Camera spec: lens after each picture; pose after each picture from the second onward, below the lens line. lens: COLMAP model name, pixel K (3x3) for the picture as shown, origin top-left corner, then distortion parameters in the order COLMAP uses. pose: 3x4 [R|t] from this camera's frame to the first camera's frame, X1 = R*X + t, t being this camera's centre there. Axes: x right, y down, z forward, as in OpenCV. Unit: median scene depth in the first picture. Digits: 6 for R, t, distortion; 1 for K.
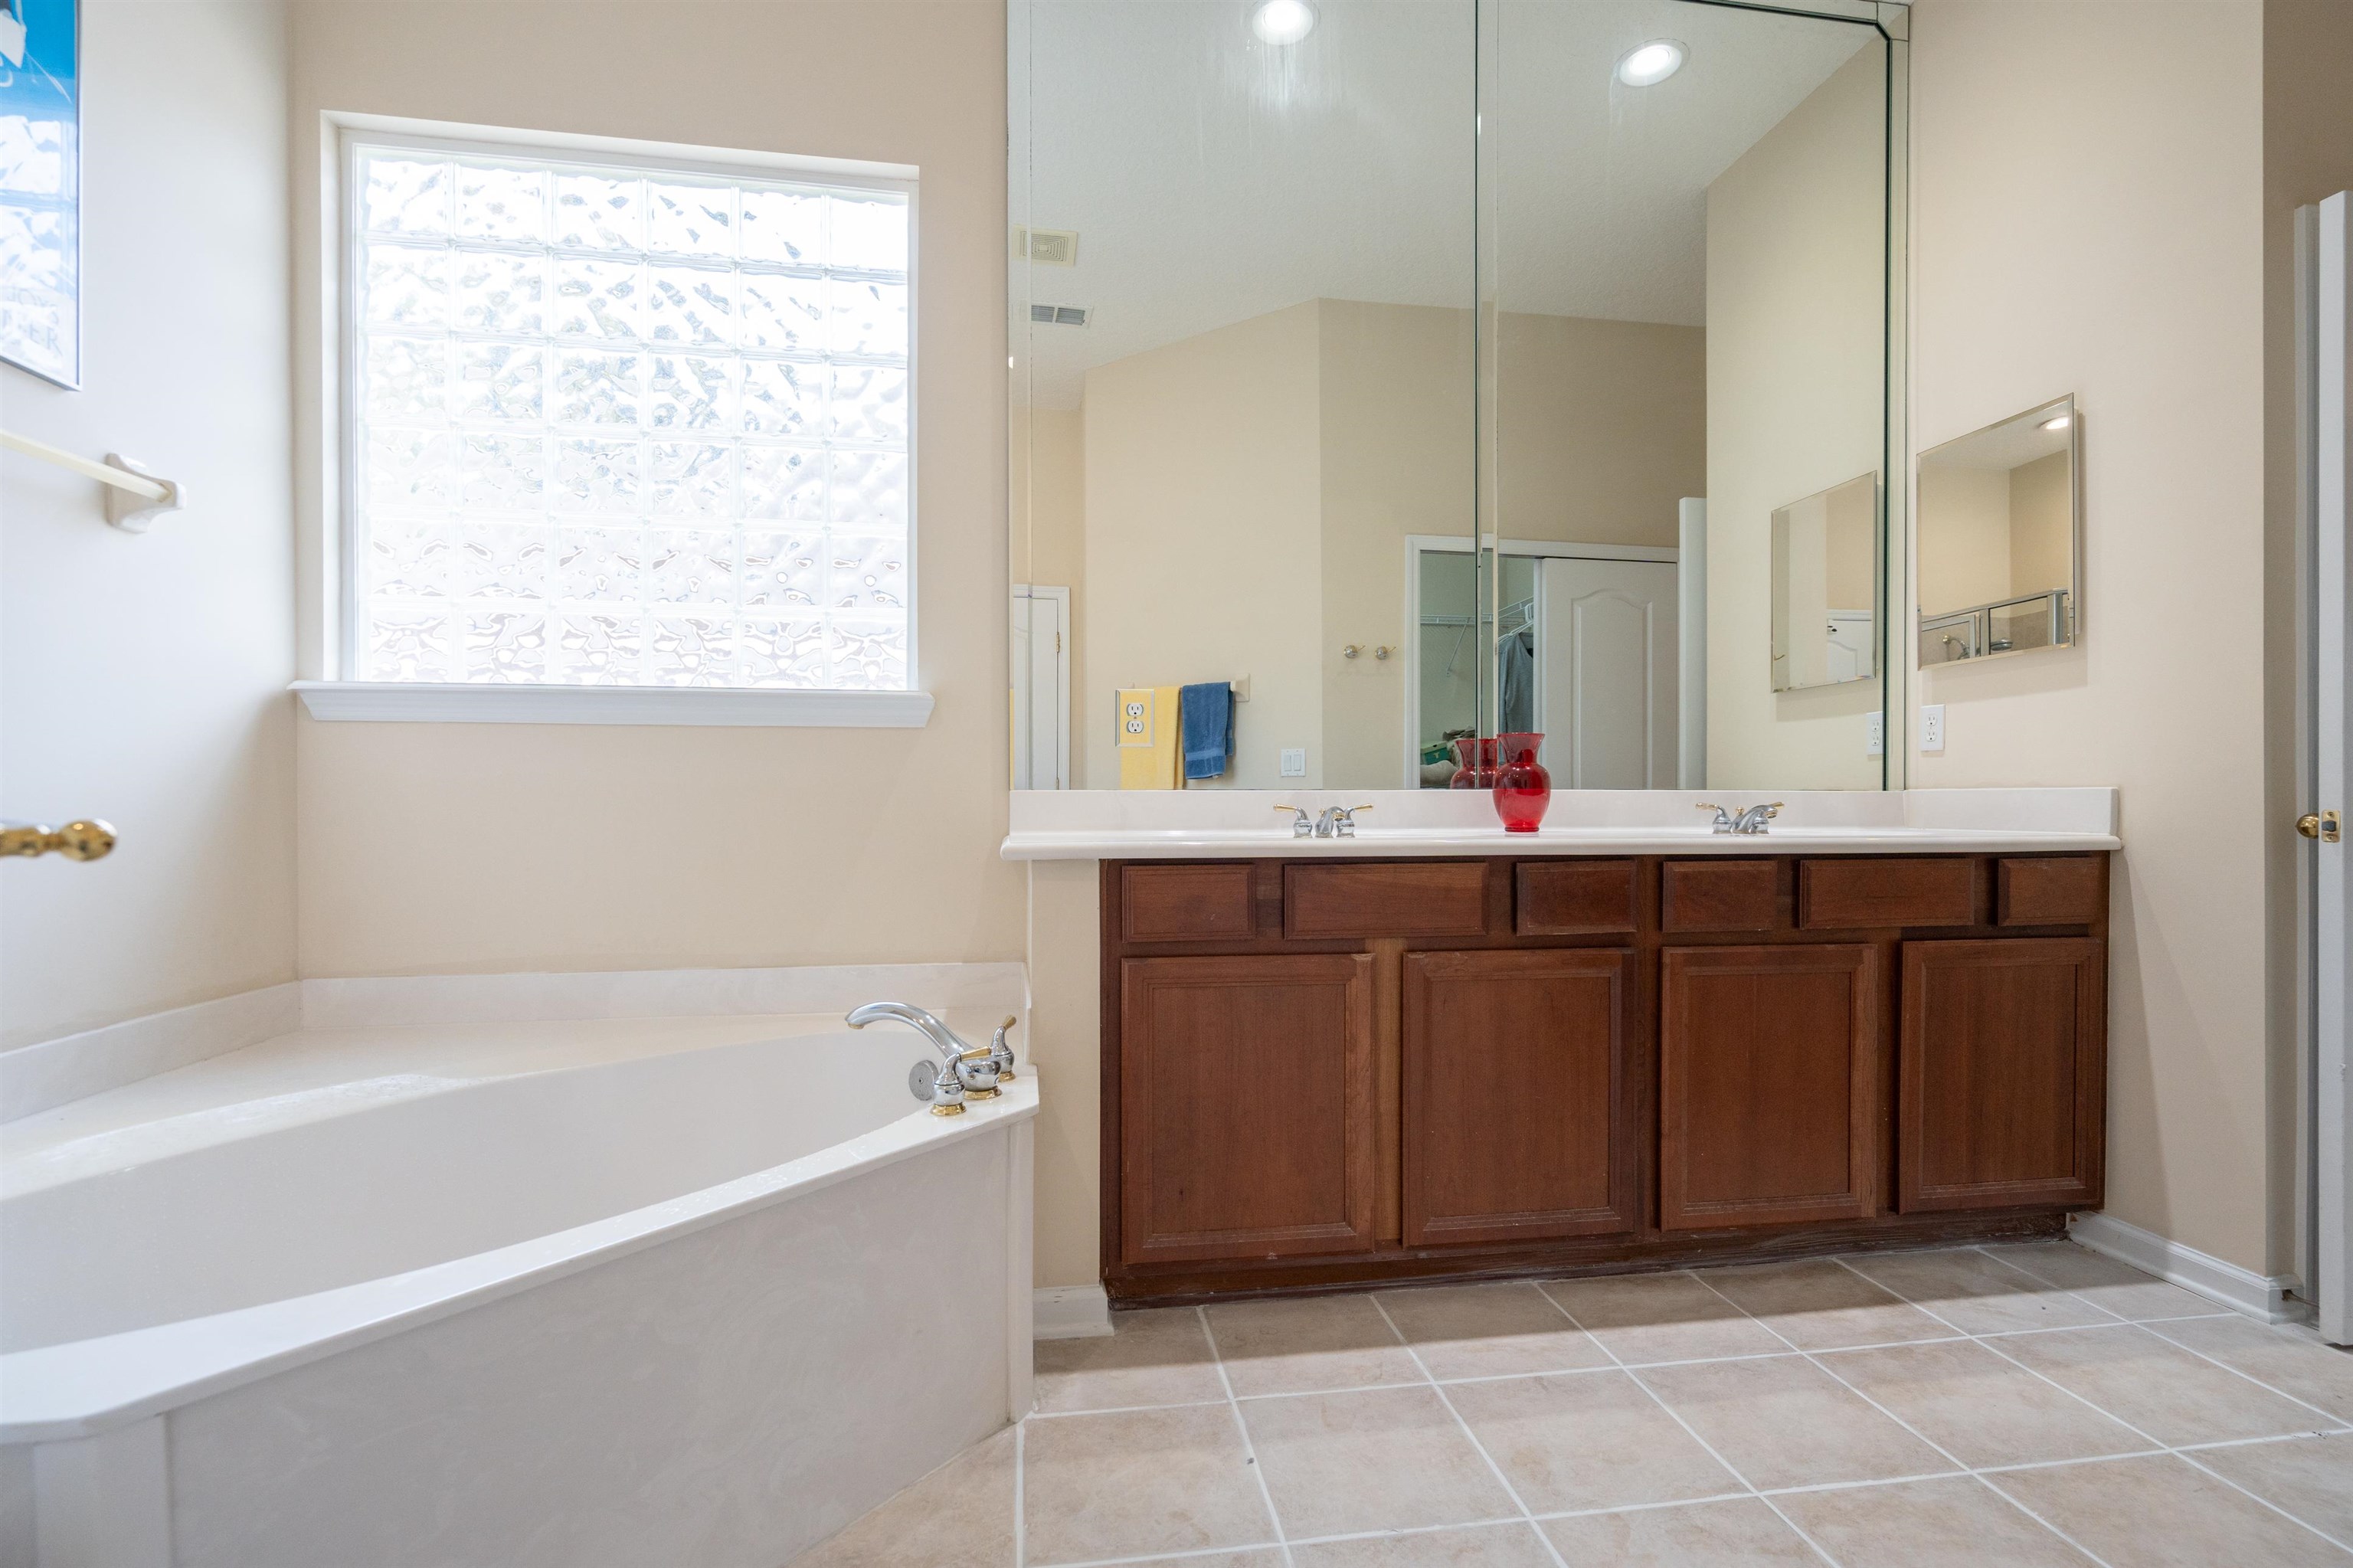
lens RADIAL K [[1064.0, 0, 1186.6], [0, 1064.0, 791.1], [0, 0, 1]] dist [-0.009776, 0.004304]
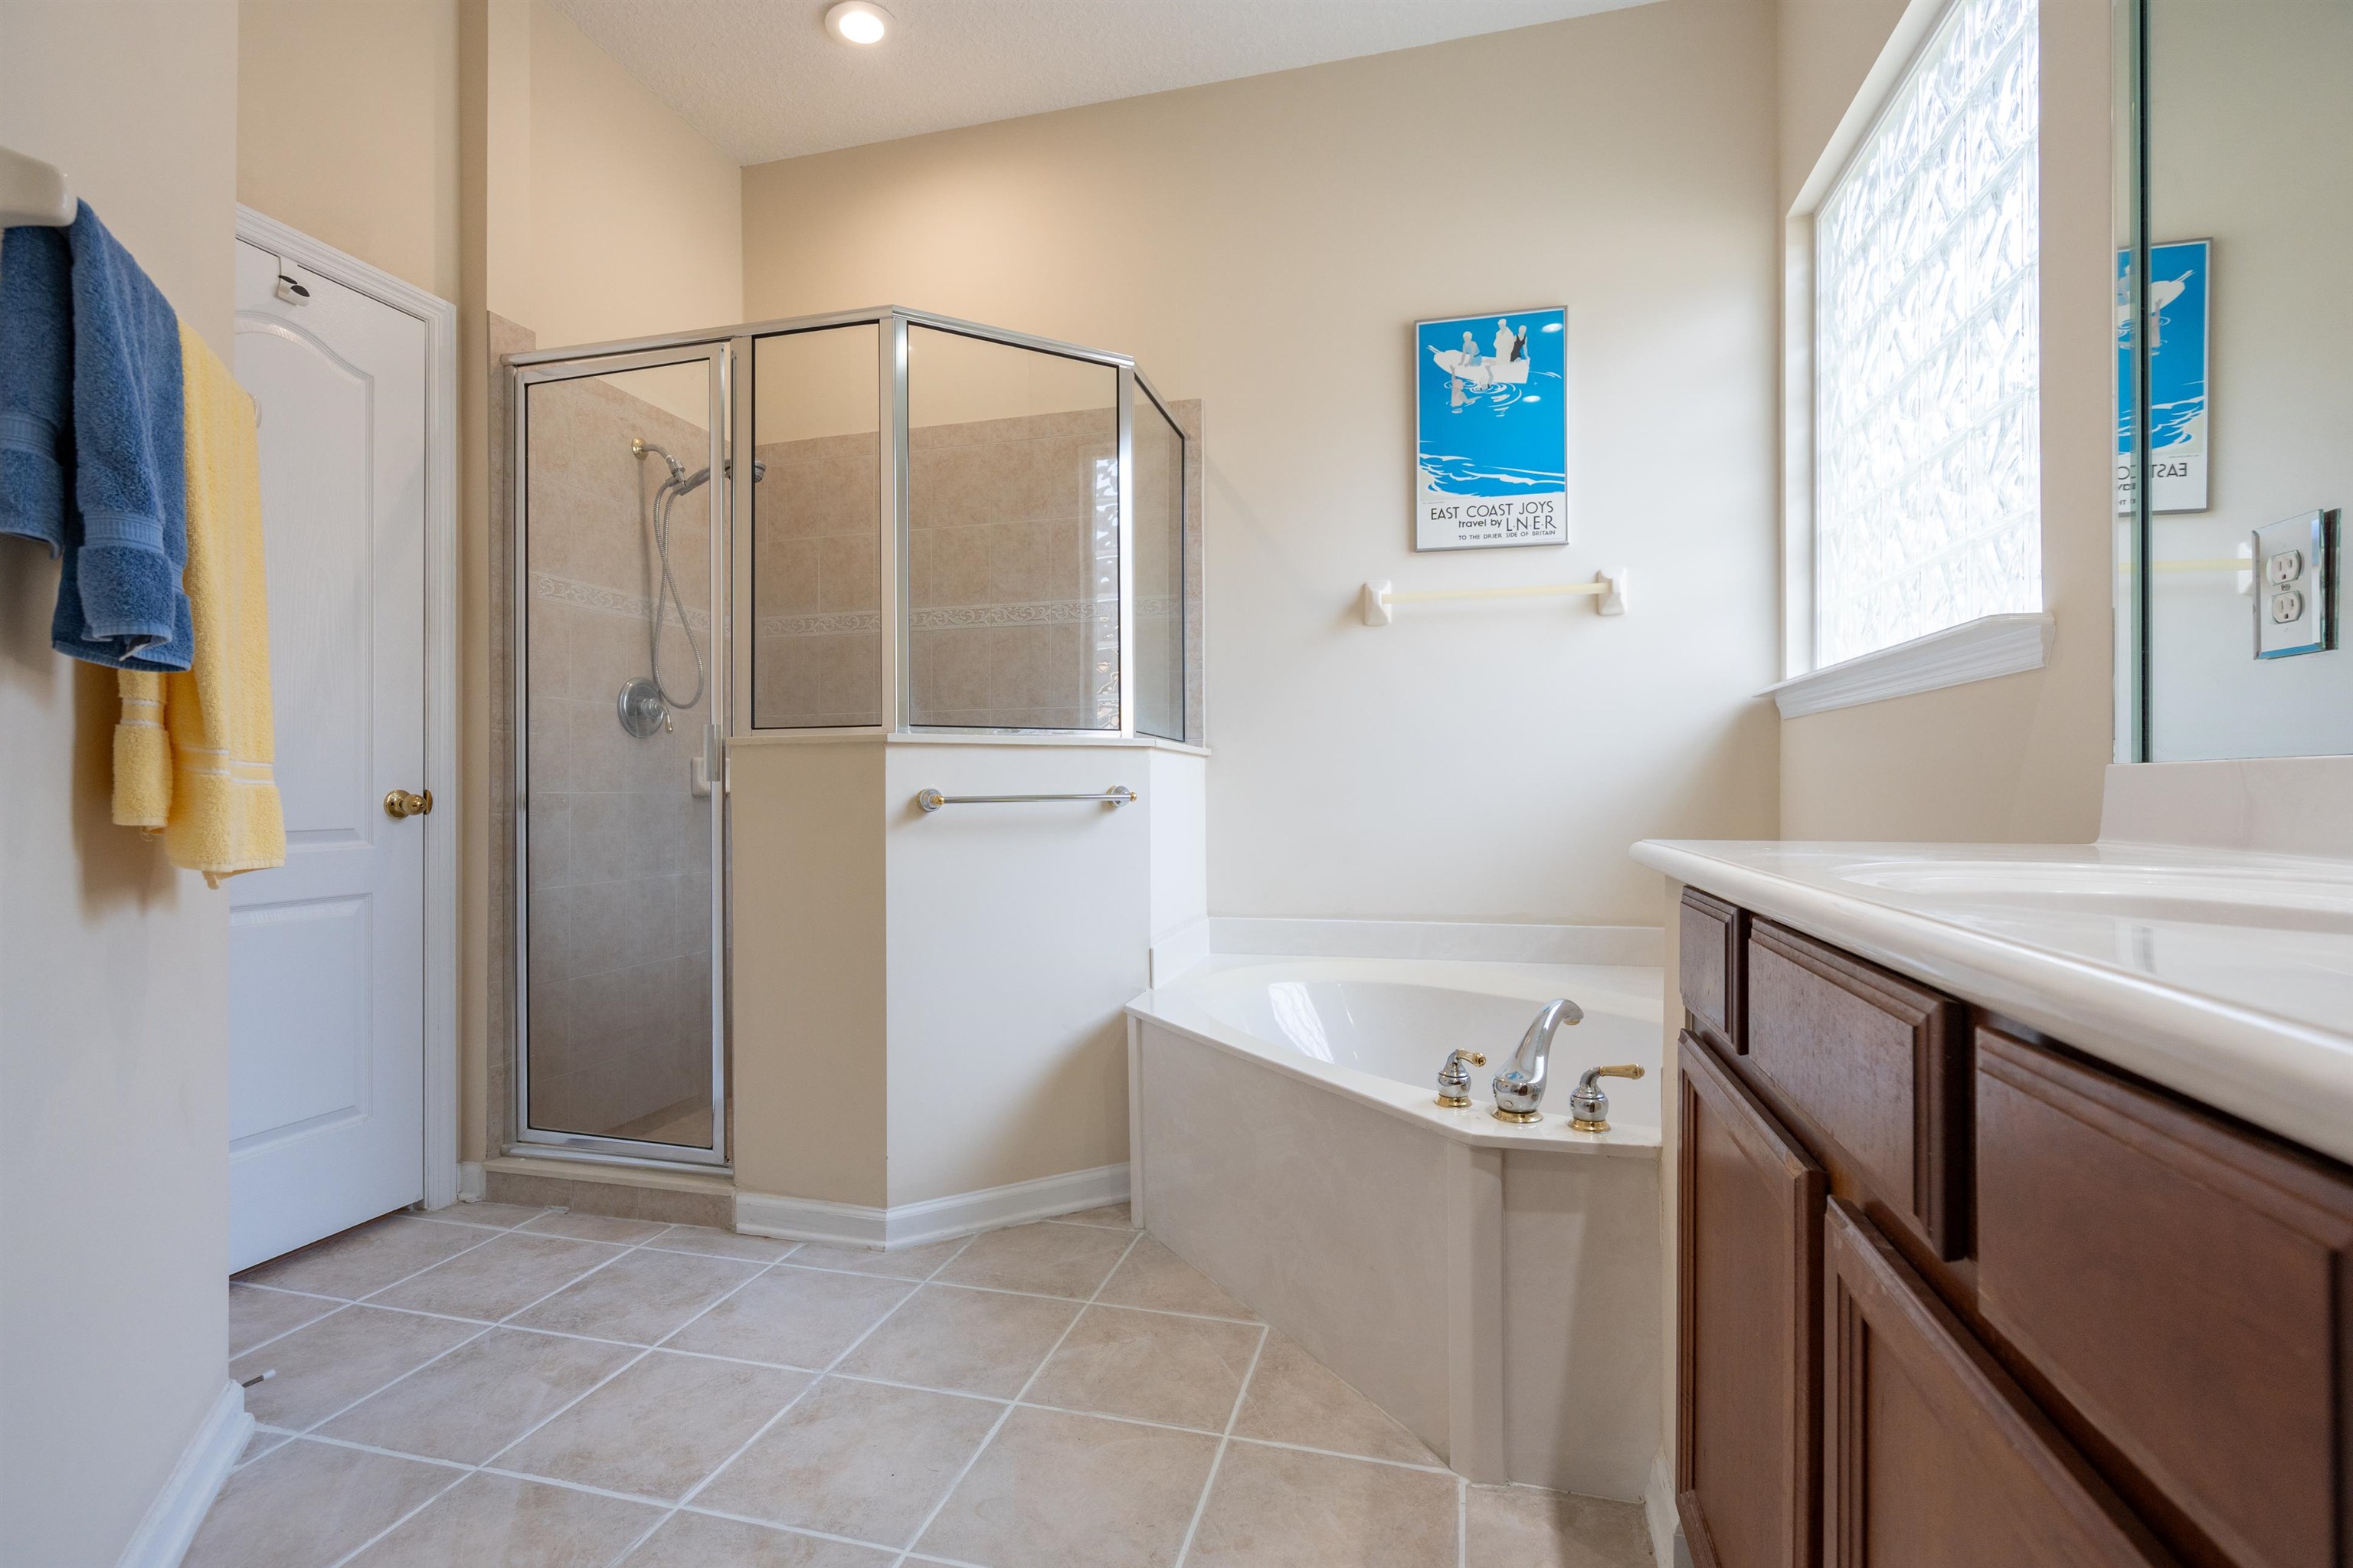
lens RADIAL K [[1064.0, 0, 1186.6], [0, 1064.0, 791.1], [0, 0, 1]] dist [-0.009776, 0.004304]
pose [[-0.398594, -0.000314, -0.917127, 0.813860], [0.008112, 0.999960, -0.003868, 0.012759], [0.917091, -0.008982, -0.398576, 1.228172]]
